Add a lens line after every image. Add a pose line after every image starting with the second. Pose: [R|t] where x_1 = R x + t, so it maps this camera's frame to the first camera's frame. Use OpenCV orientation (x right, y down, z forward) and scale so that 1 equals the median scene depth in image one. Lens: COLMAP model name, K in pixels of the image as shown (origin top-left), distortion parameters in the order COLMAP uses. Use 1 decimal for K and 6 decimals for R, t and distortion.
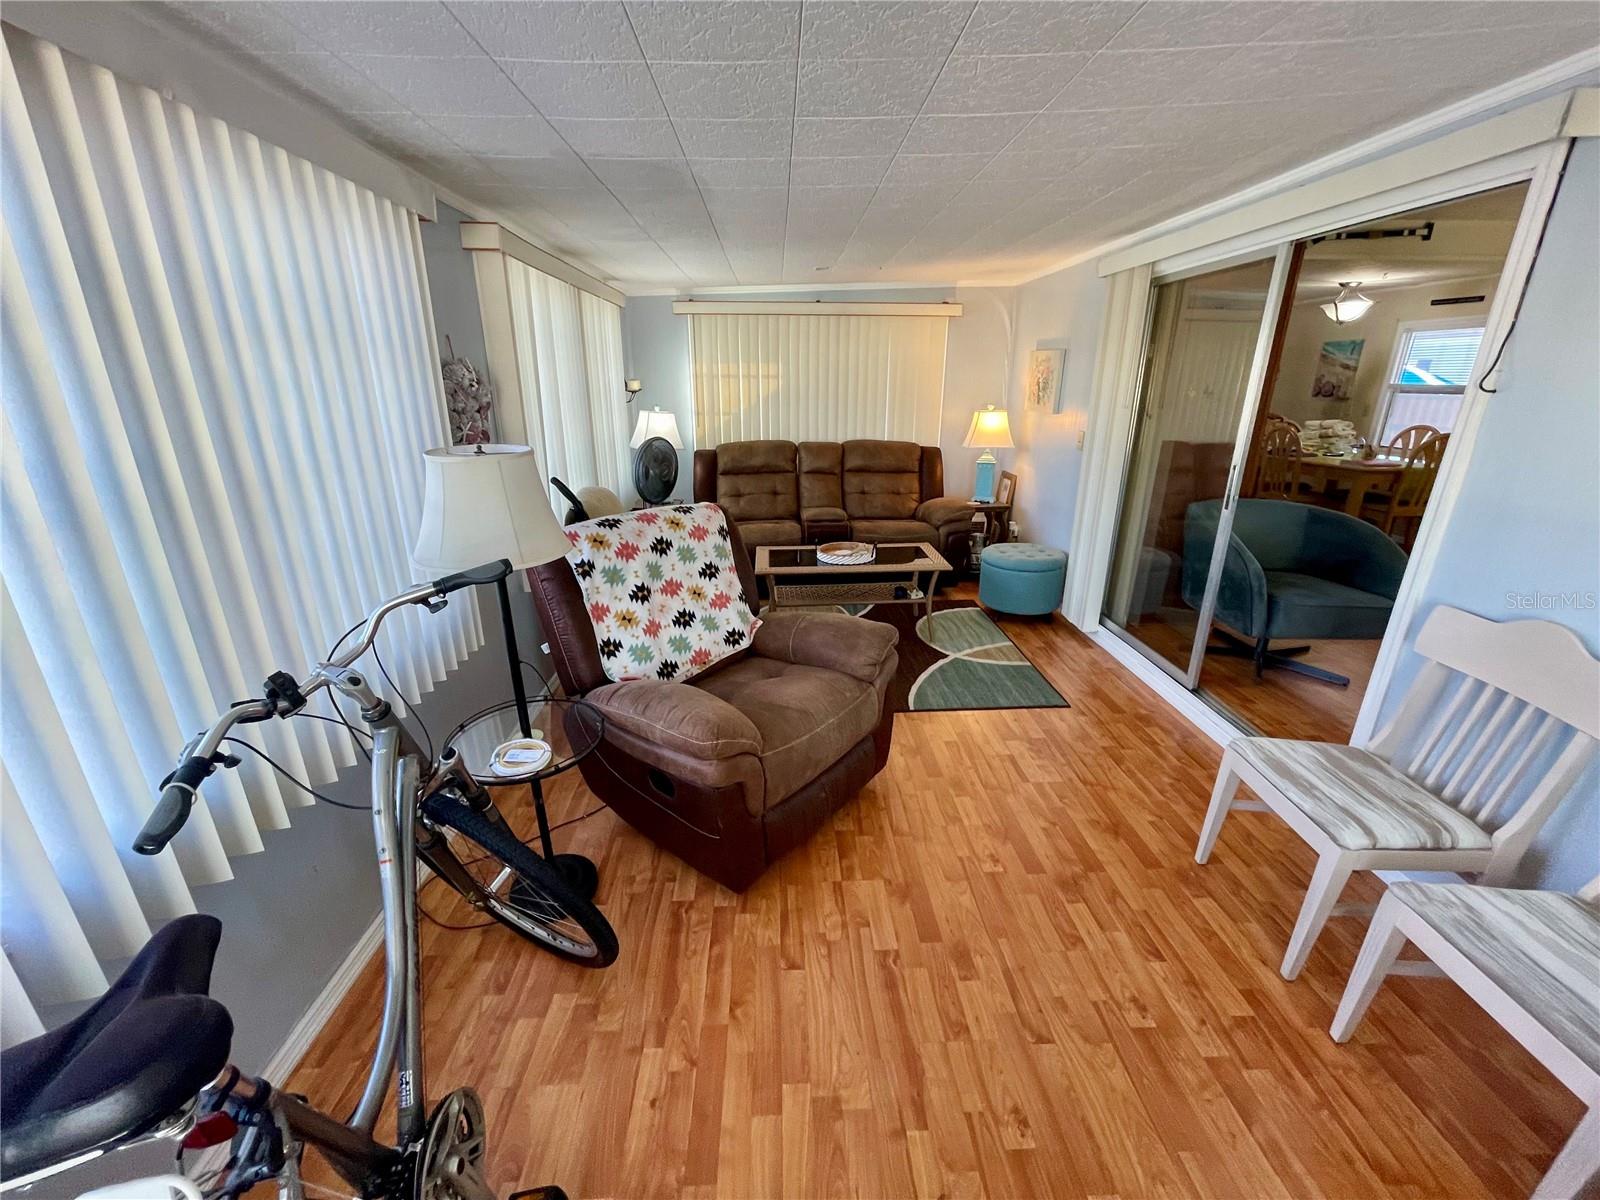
lens RADIAL K [[648.4, 0, 784.9], [0, 648.4, 598.2], [0, 0, 1]] dist [0.000129, 0.000992]
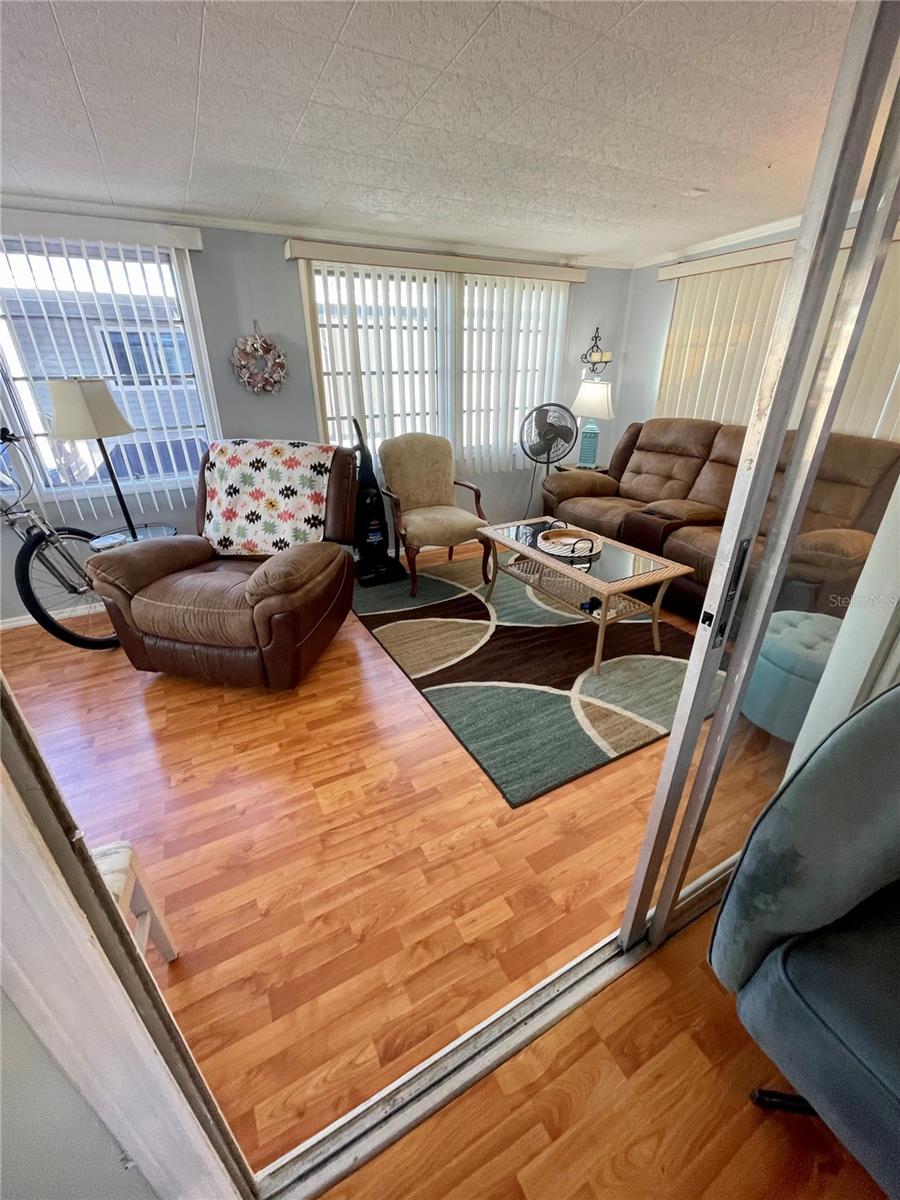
lens RADIAL K [[486.3, 0, 451.4], [0, 486.3, 595.1], [0, 0, 1]] dist [0.000129, 0.000992]
pose [[0.447424, 0.383580, -0.807885, 0.643961], [-0.283578, 0.917583, 0.278613, -0.154304], [0.848172, 0.104440, 0.519323, 0.538837]]
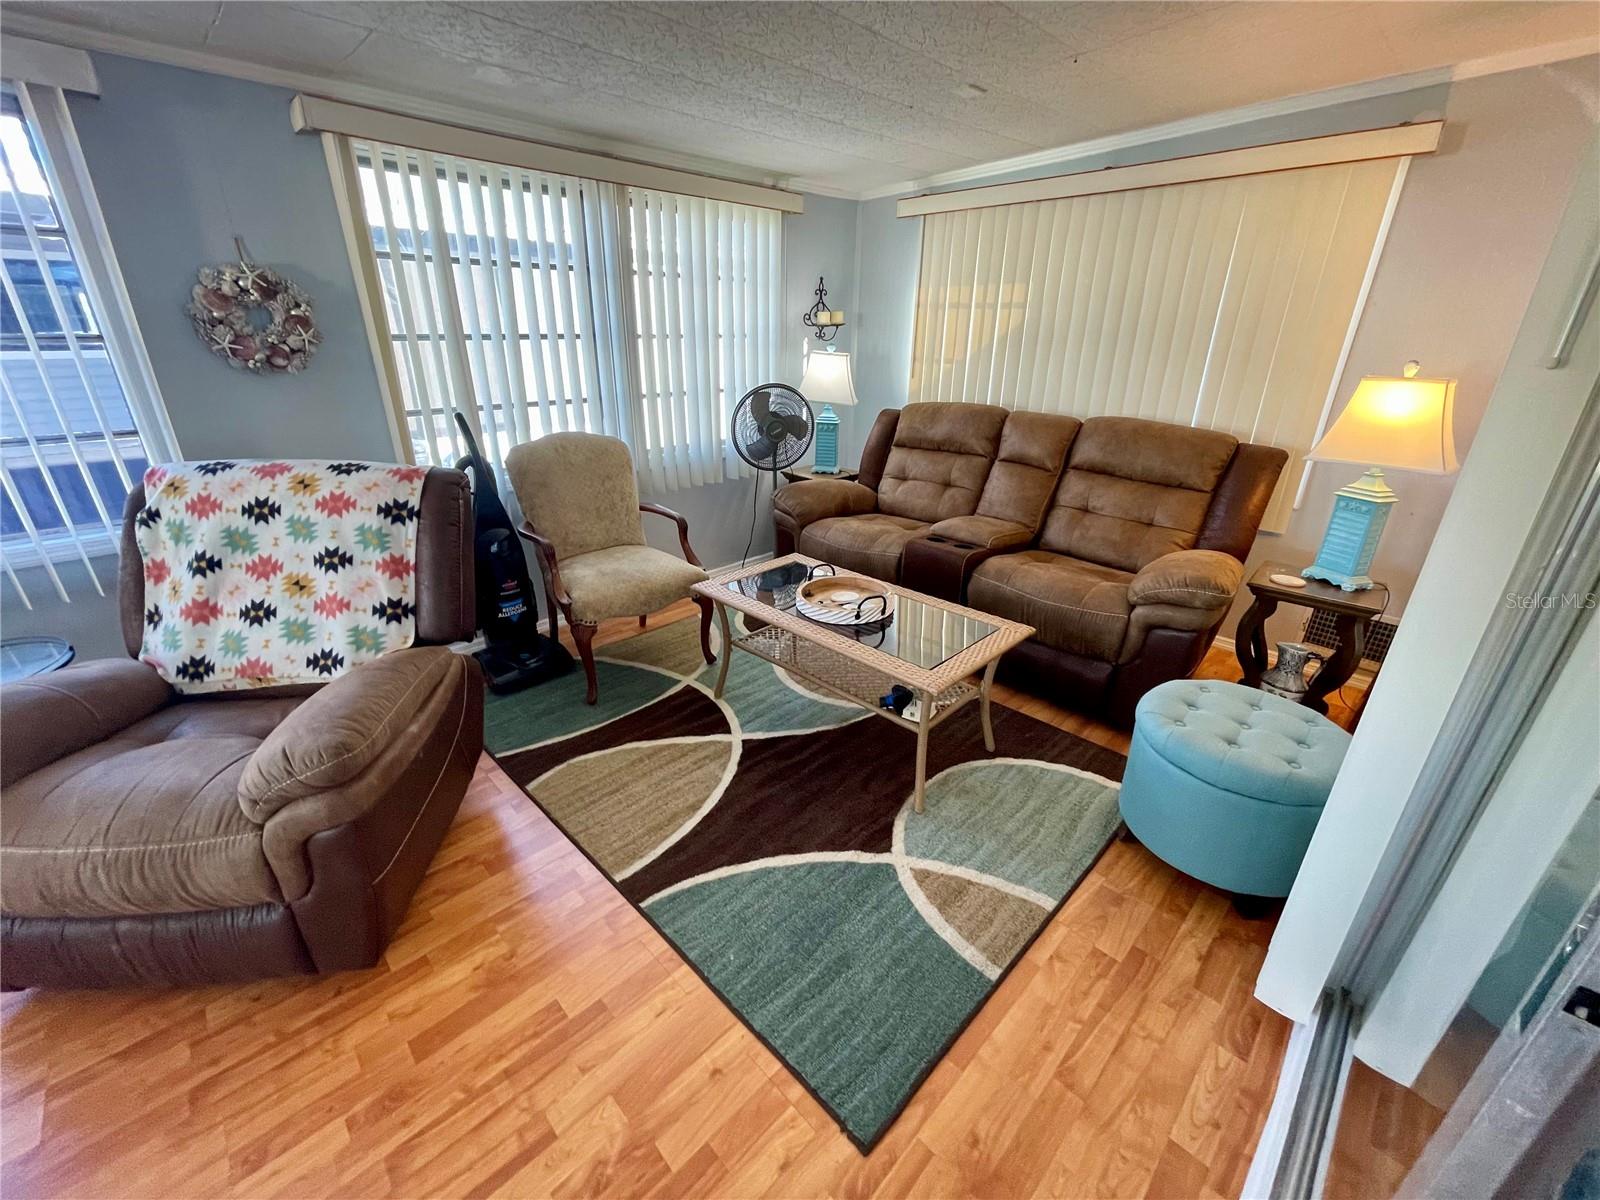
lens RADIAL K [[648.4, 0, 797.1], [0, 648.4, 591.8], [0, 0, 1]] dist [0.000129, 0.000992]
pose [[0.683755, 0.284904, -0.671796, 0.488006], [-0.246107, 0.956728, 0.155253, -0.166352], [0.686958, 0.059179, 0.724284, 0.575695]]
